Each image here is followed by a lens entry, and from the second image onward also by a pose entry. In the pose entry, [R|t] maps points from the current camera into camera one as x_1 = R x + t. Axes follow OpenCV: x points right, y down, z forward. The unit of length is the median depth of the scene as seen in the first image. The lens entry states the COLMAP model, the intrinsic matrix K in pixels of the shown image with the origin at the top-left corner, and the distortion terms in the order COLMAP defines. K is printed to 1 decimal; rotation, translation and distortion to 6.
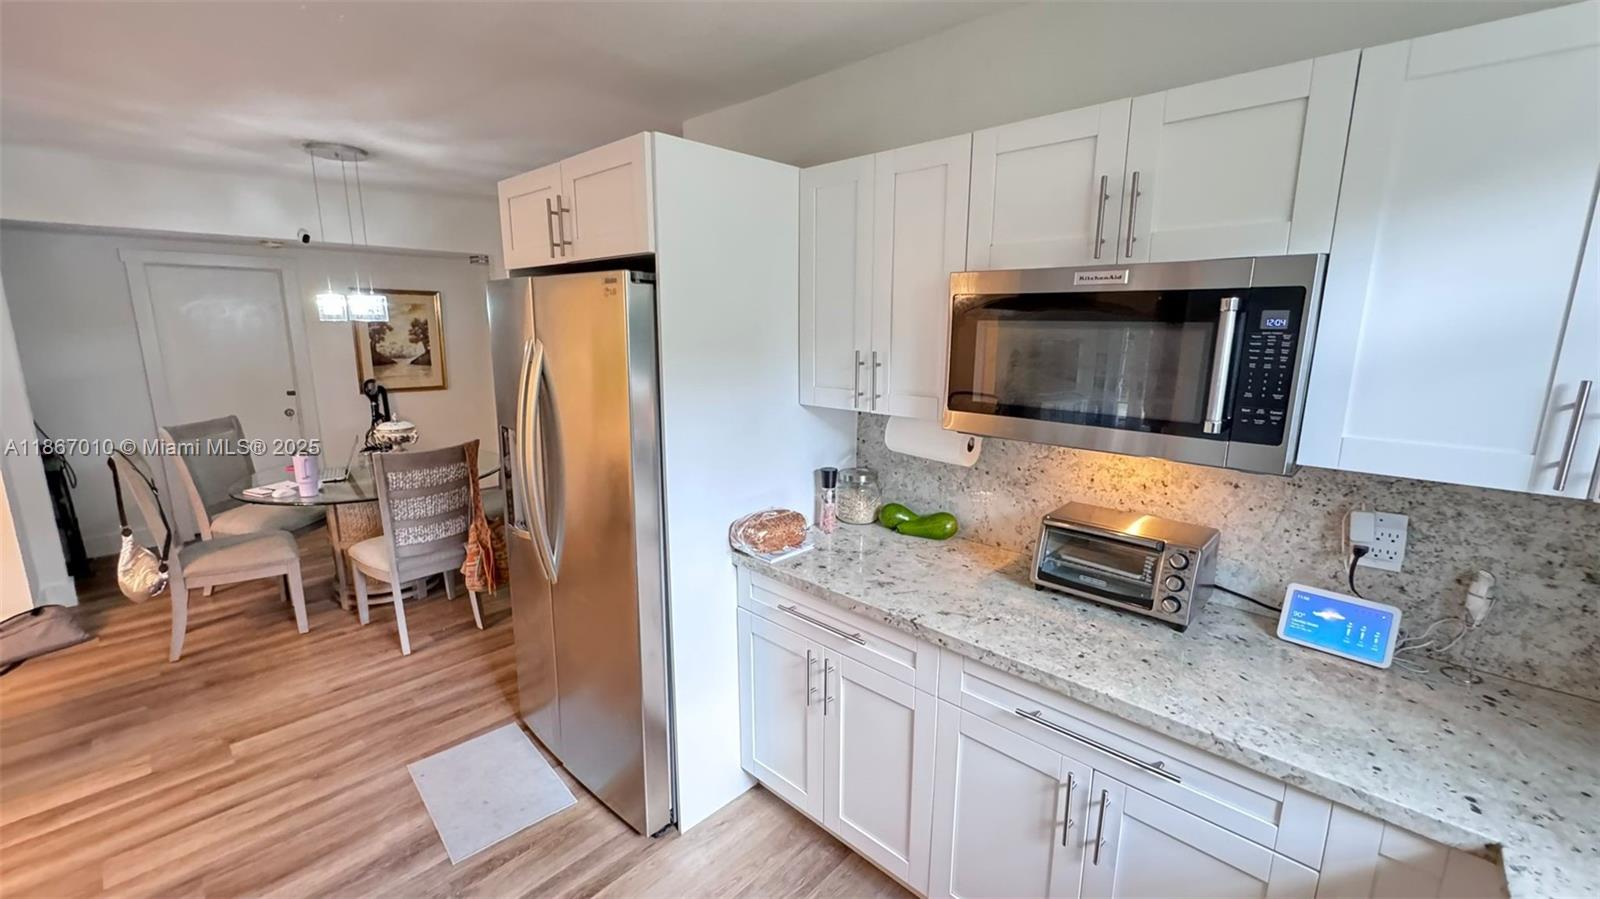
lens RADIAL K [[650.4, 0, 800.0], [0, 650.4, 449.5], [0, 0, 1]] dist [-0.005732, -0.000333]
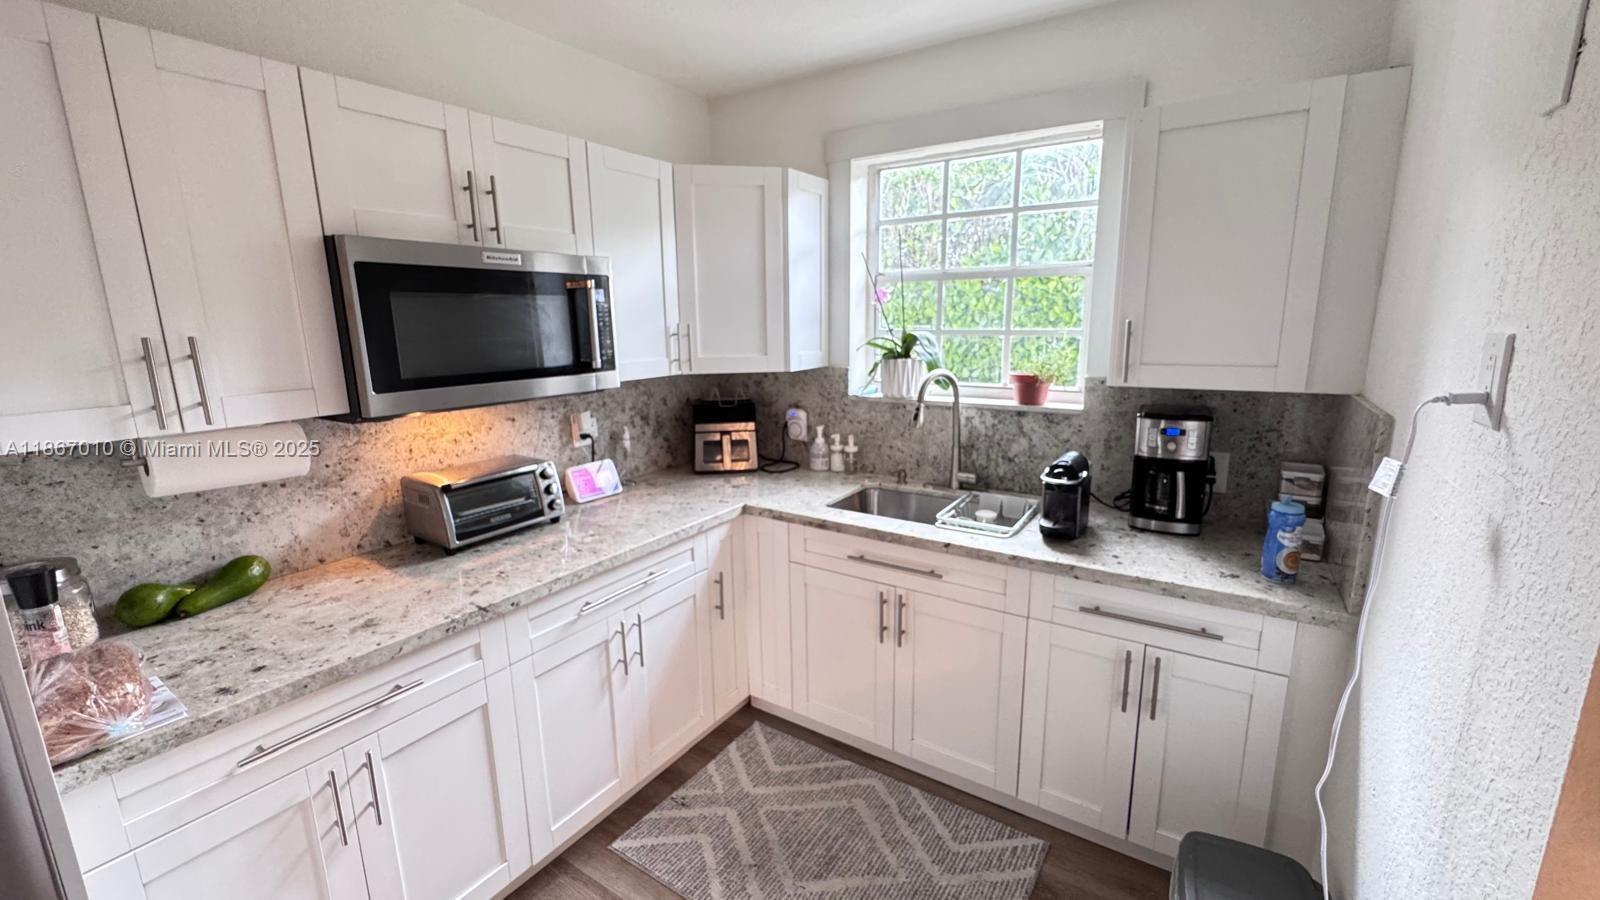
lens RADIAL K [[650.4, 0, 800.0], [0, 650.4, 450.0], [0, 0, 1]] dist [-0.005732, -0.000333]
pose [[-0.181516, -0.200205, 0.962793, -0.749036], [0.205699, 0.949669, 0.236257, -0.080206], [-0.961634, 0.240930, -0.131198, 0.595746]]
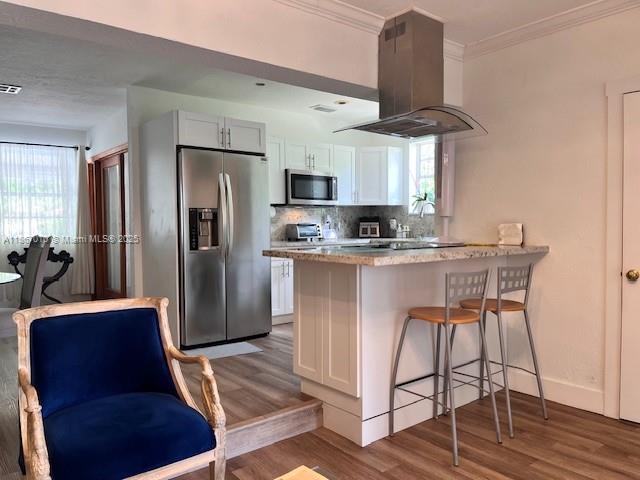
lens RADIAL K [[486.4, 0, 320.0], [0, 486.4, 240.0], [0, 0, 1]] dist [0.082631, -0.123319]
pose [[0.119874, -0.039221, 0.992014, -3.155993], [0.209355, 0.977748, 0.013358, 0.216989], [-0.970464, 0.206082, 0.125418, 0.463978]]
